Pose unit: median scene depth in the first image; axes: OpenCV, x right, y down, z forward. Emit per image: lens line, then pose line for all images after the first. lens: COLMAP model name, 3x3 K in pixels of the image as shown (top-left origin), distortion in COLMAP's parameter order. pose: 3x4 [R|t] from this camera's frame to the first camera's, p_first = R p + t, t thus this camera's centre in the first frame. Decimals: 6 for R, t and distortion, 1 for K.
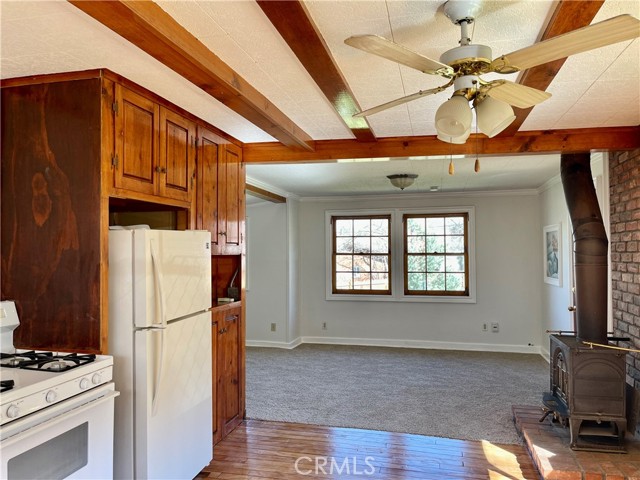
lens RADIAL K [[484.1, 0, 320.7], [0, 484.1, 242.7], [0, 0, 1]] dist [0.083451, -0.110226]
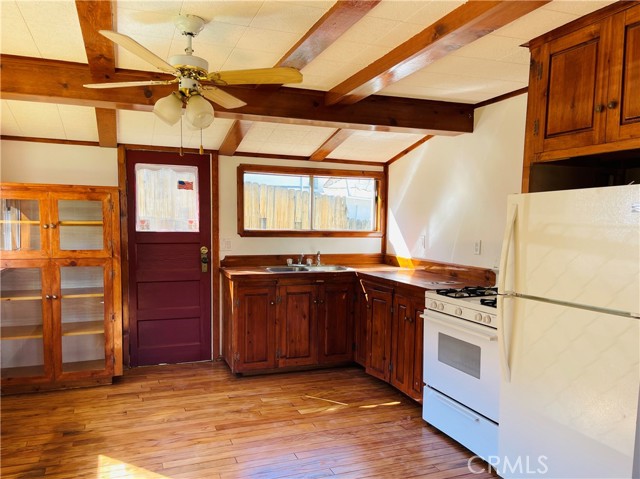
lens RADIAL K [[484.1, 0, 320.7], [0, 484.1, 242.2], [0, 0, 1]] dist [0.083451, -0.110226]
pose [[-0.824079, 0.033219, -0.565500, 0.498050], [0.010084, 0.998981, 0.043987, 0.019780], [0.566386, 0.030546, -0.823574, 1.510565]]
